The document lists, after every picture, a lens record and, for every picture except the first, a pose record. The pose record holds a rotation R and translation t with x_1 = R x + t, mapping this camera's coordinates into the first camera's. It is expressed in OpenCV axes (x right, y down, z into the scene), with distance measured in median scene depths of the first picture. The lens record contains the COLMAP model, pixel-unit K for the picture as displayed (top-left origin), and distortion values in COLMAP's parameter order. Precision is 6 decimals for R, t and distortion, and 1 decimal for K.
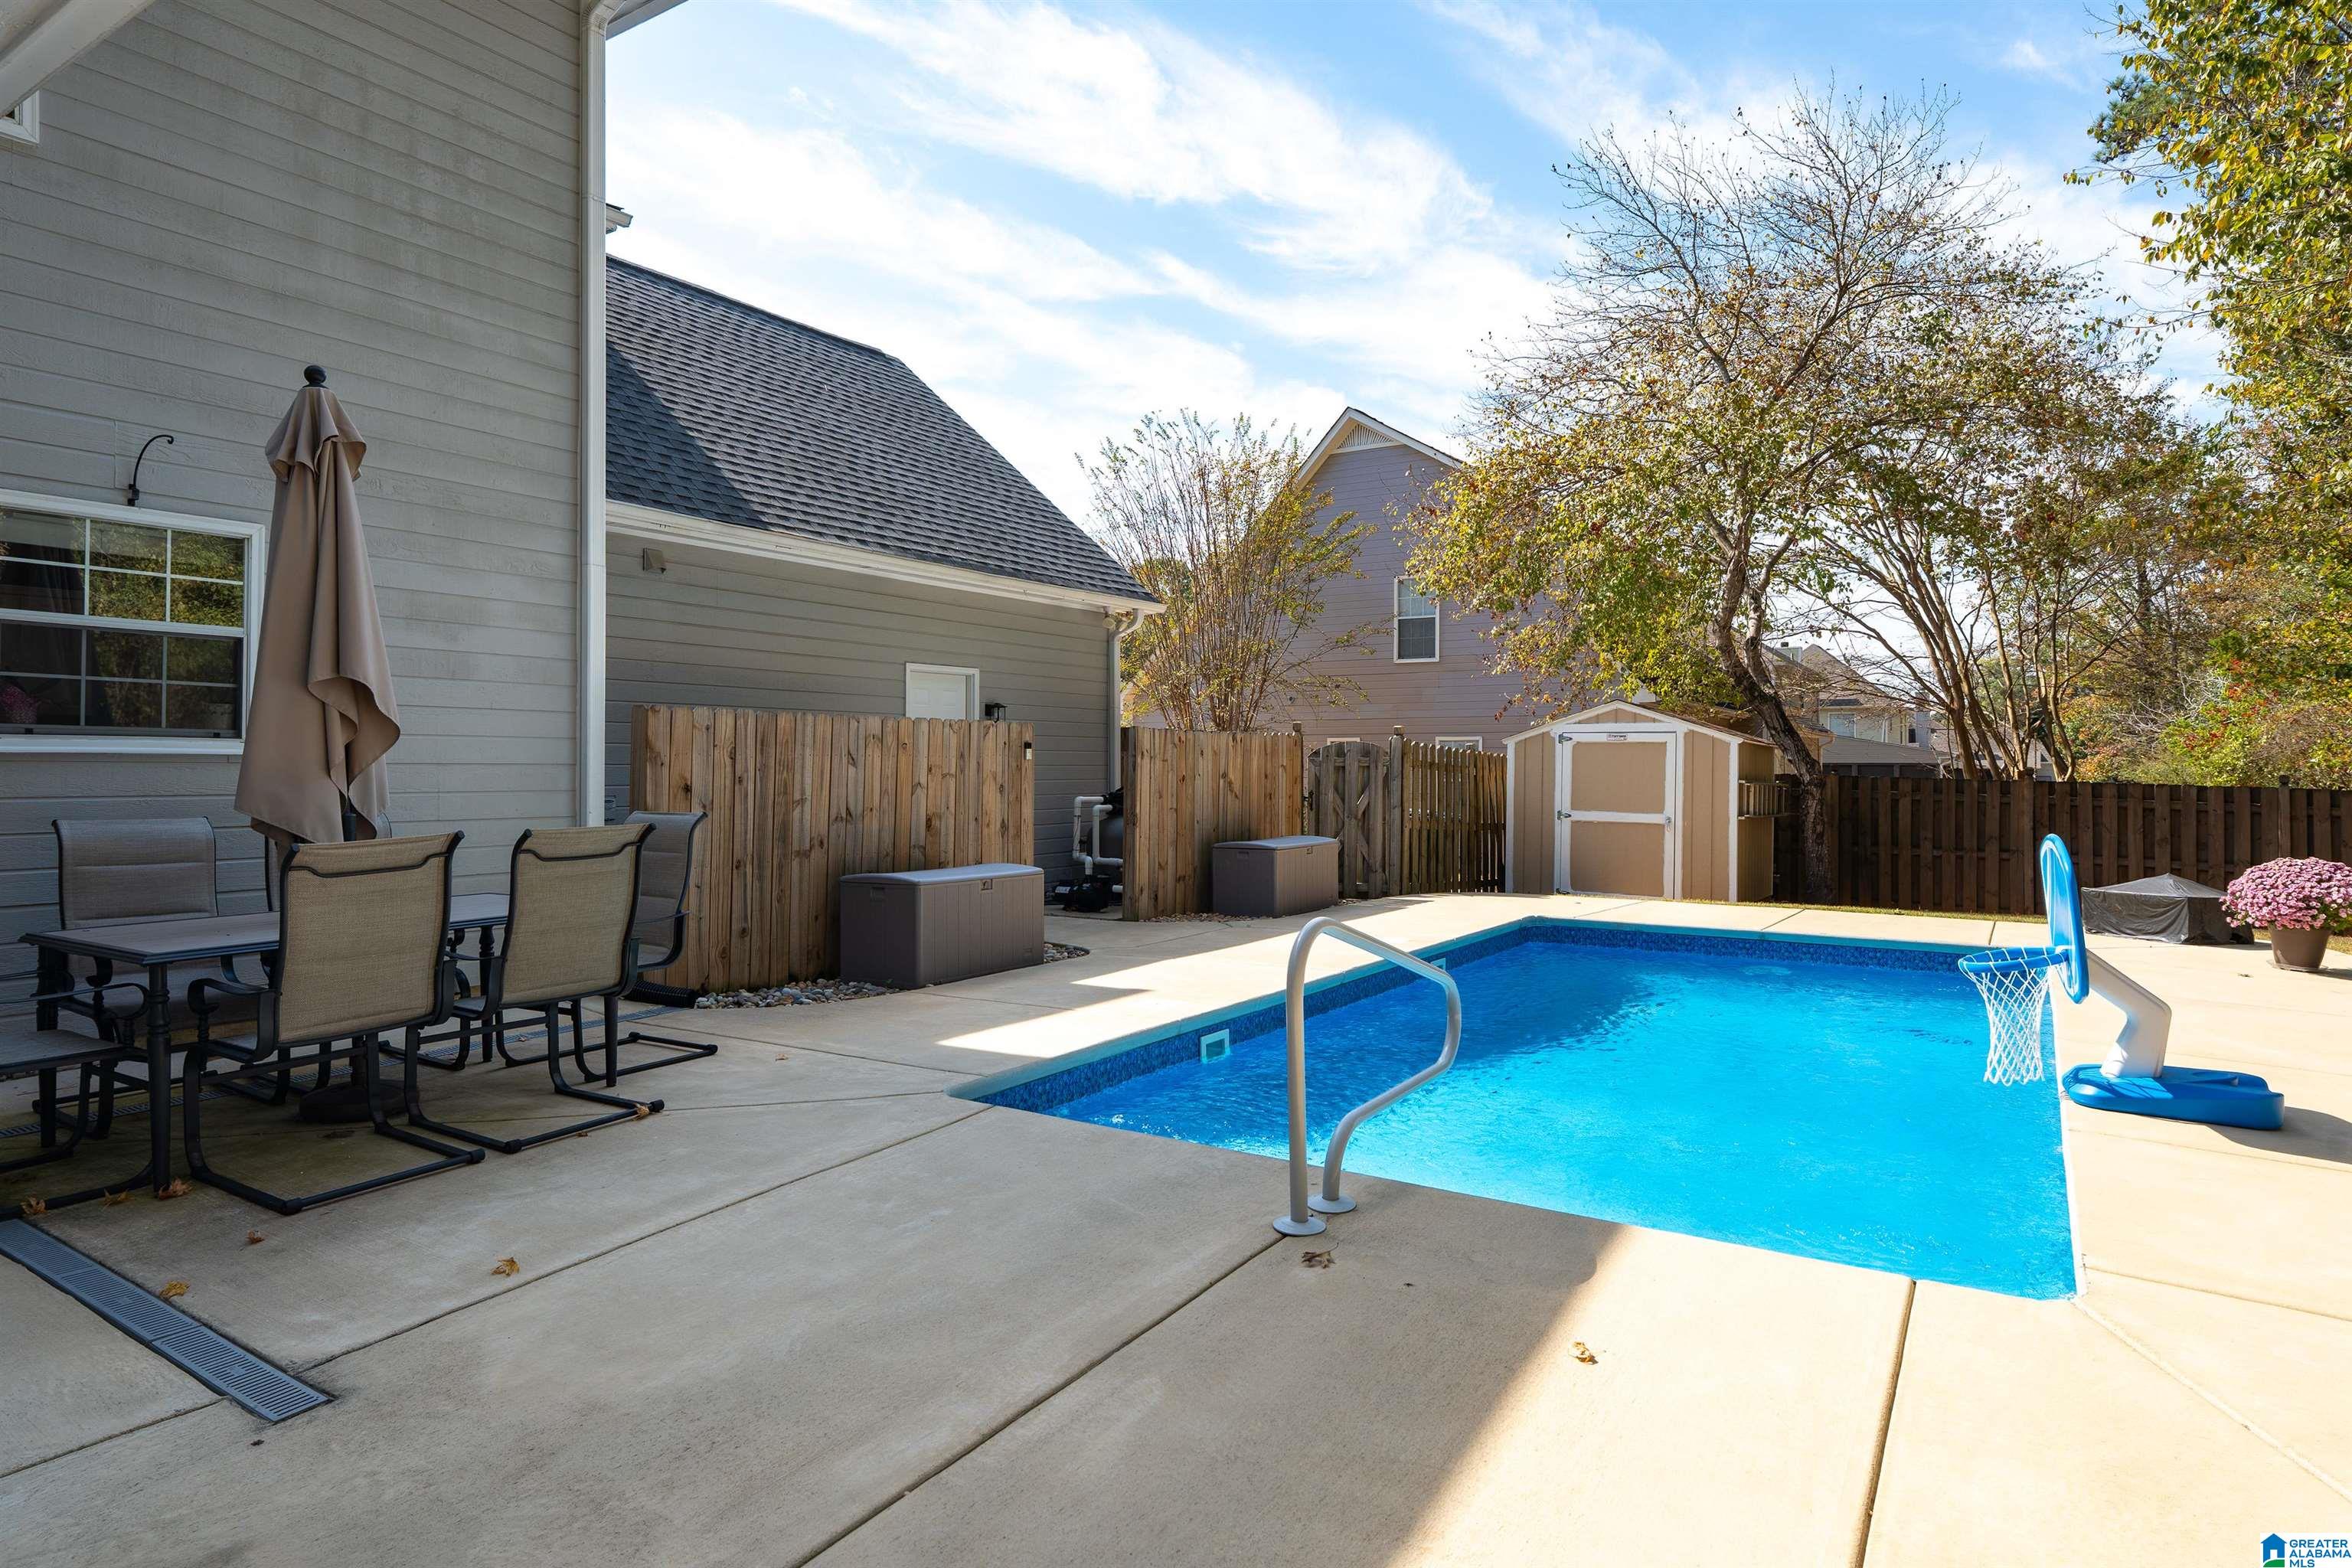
lens RADIAL K [[1305.3, 0, 1179.1], [0, 1305.3, 769.9], [0, 0, 1]] dist [-0.001356, -0.000169]
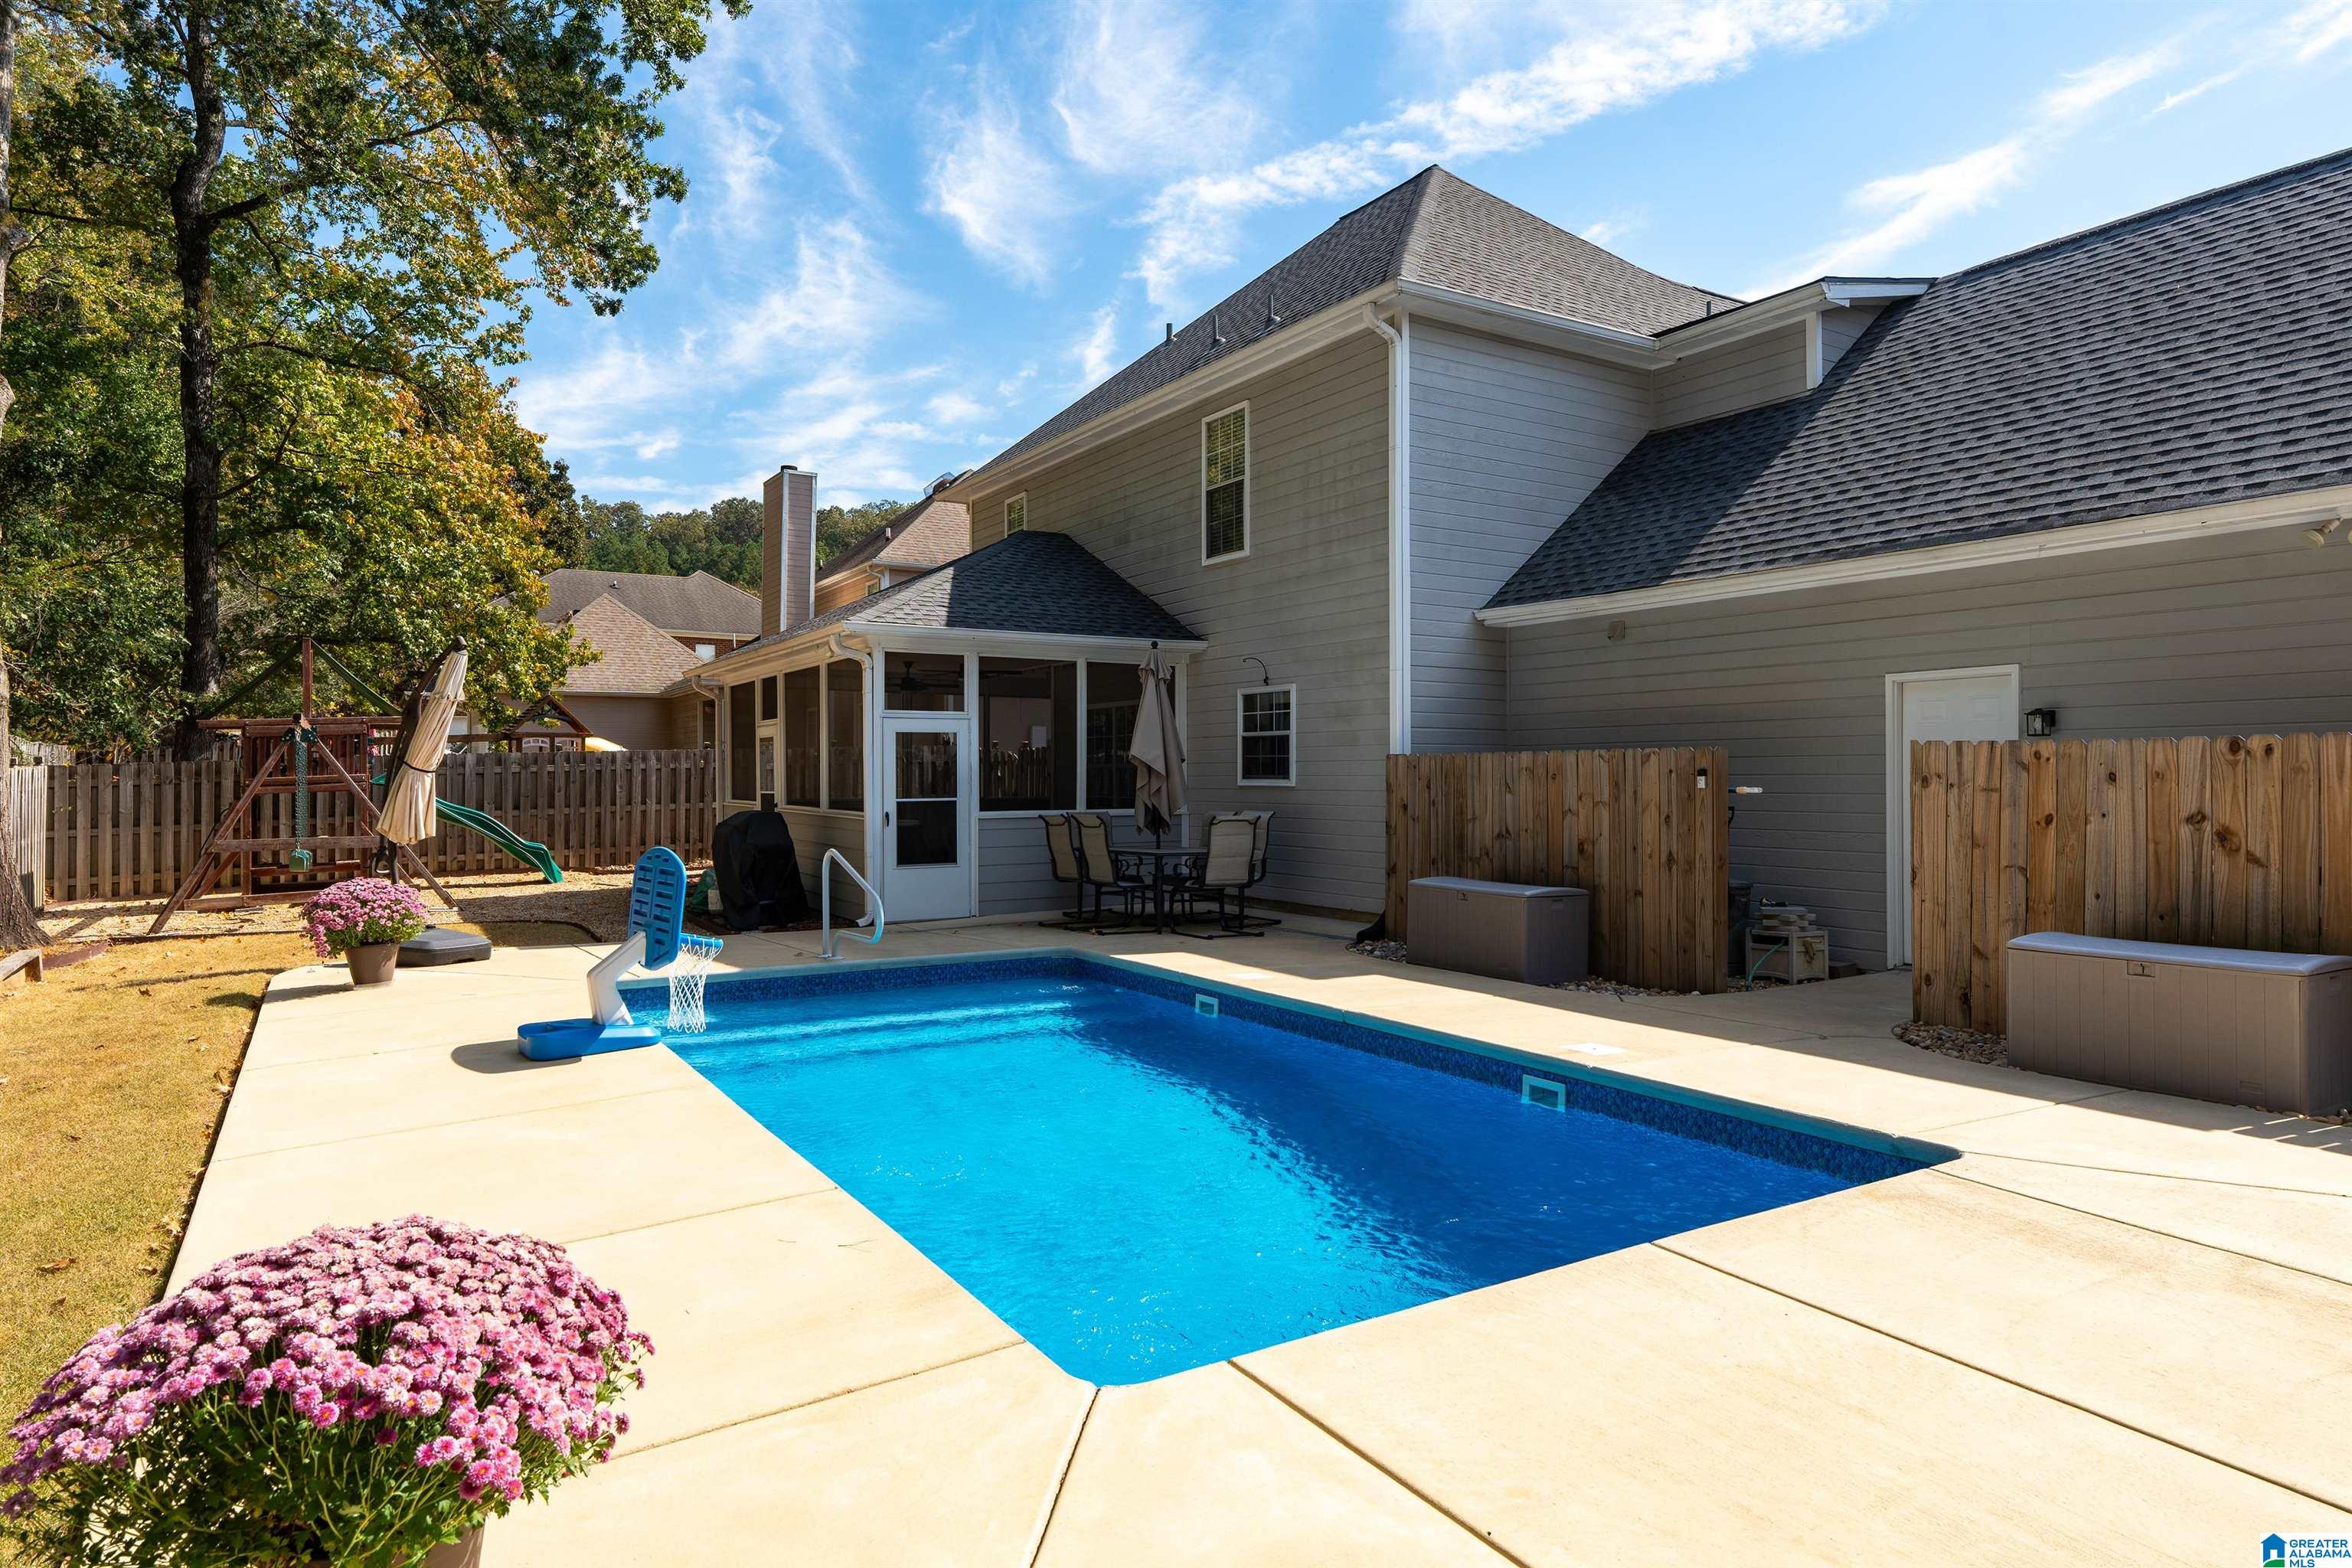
lens RADIAL K [[1370.2, 0, 1180.8], [0, 1370.2, 780.0], [0, 0, 1]] dist [0.002001, 0.000461]
pose [[-0.417482, -0.004404, -0.908674, 1.016559], [-0.006475, 0.999977, -0.001872, -0.011001], [0.908662, 0.005102, -0.417501, 1.216249]]
